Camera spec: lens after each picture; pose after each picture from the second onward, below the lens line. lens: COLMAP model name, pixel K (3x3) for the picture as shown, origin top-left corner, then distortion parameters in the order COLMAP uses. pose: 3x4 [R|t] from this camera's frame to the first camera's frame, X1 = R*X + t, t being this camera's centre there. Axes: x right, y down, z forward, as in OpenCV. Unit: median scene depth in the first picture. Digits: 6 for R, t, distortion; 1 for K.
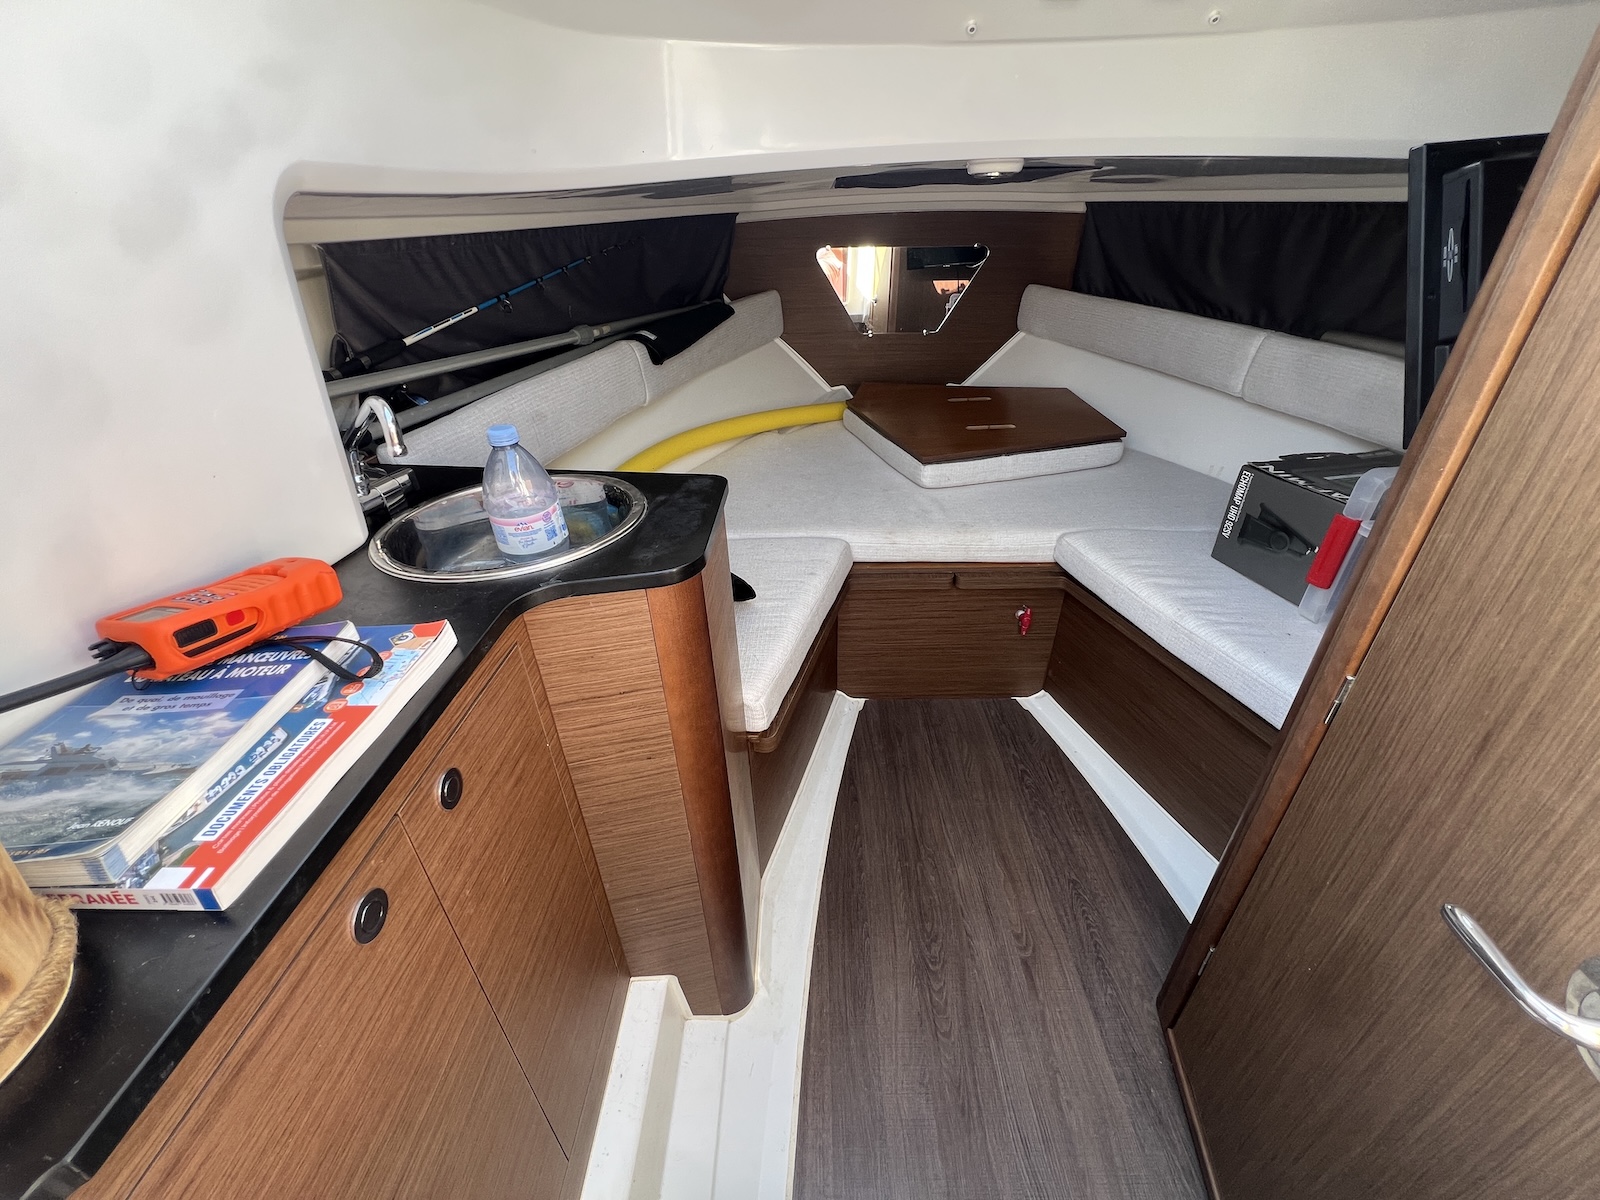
lens RADIAL K [[648.6, 0, 800.0], [0, 648.6, 600.0], [0, 0, 1]] dist [-0.001807, -0.000199]
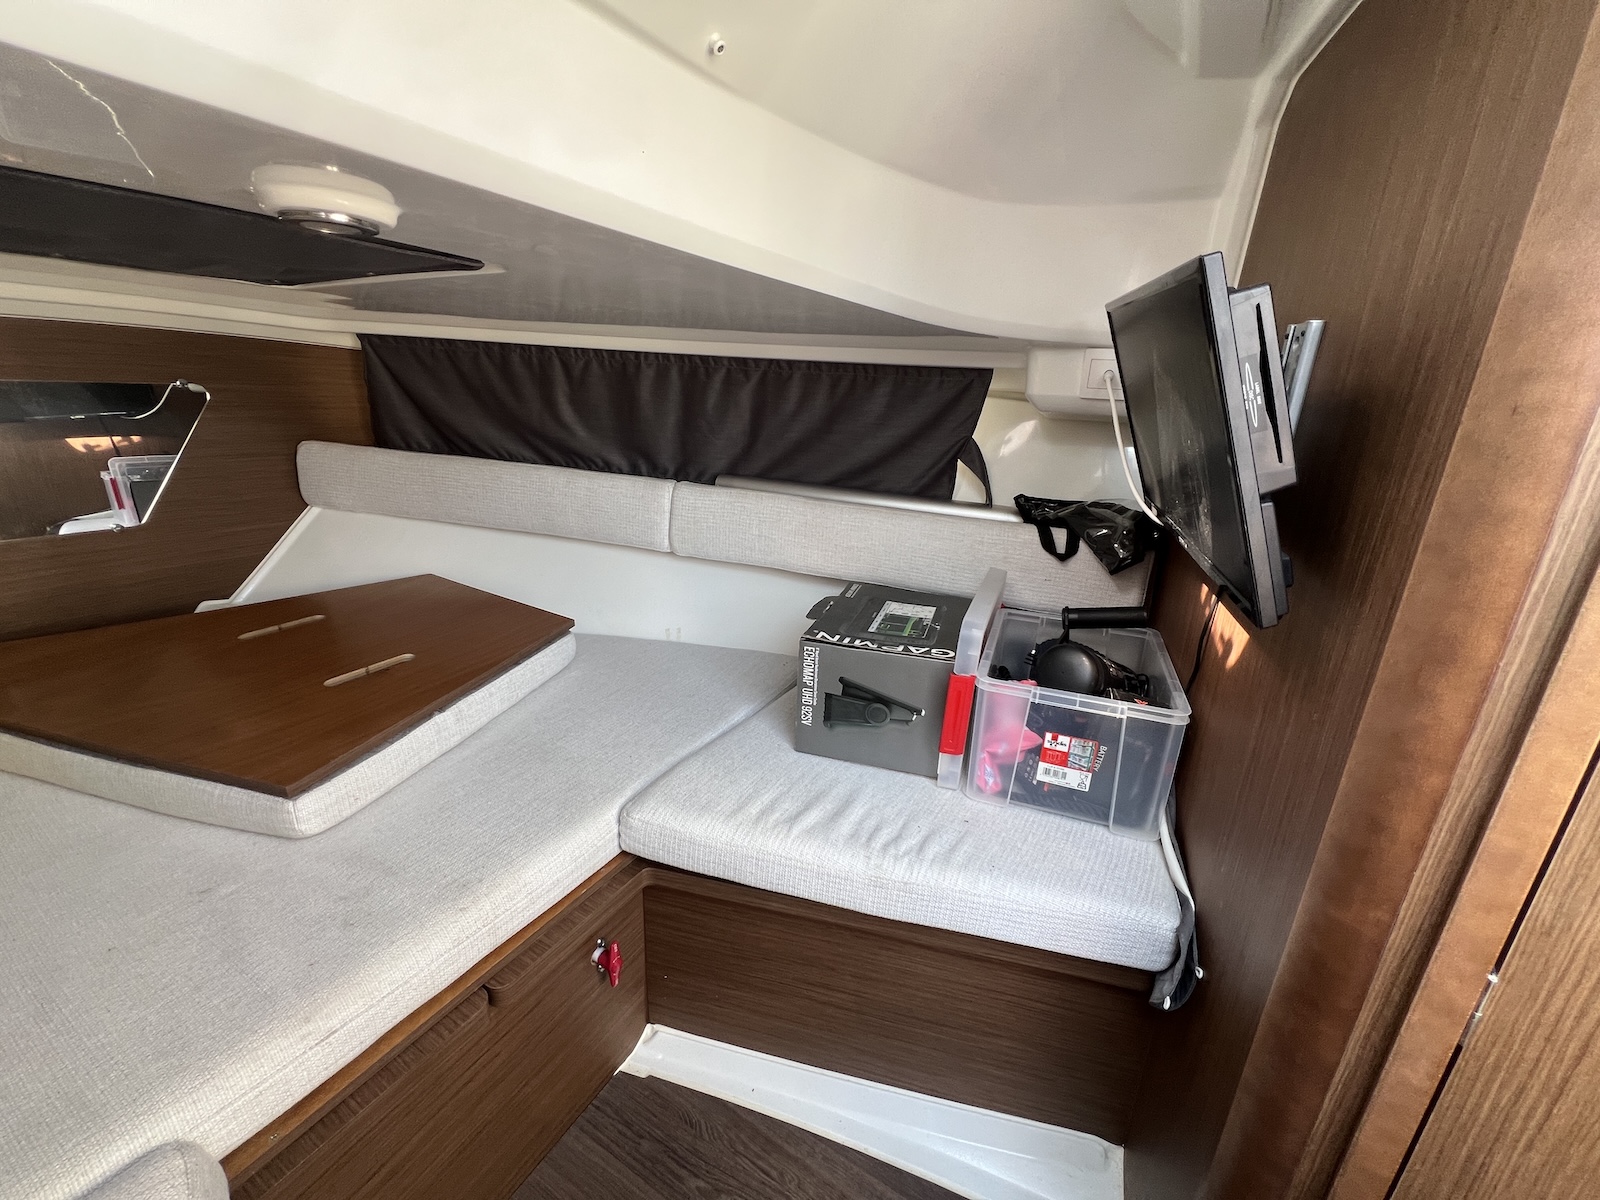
lens RADIAL K [[648.6, 0, 800.0], [0, 648.6, 600.0], [0, 0, 1]] dist [-0.001807, -0.000199]
pose [[0.494404, -0.235485, 0.836727, 0.012258], [0.398376, 0.916942, 0.022668, -0.208511], [-0.772568, 0.322125, 0.547151, 0.412454]]
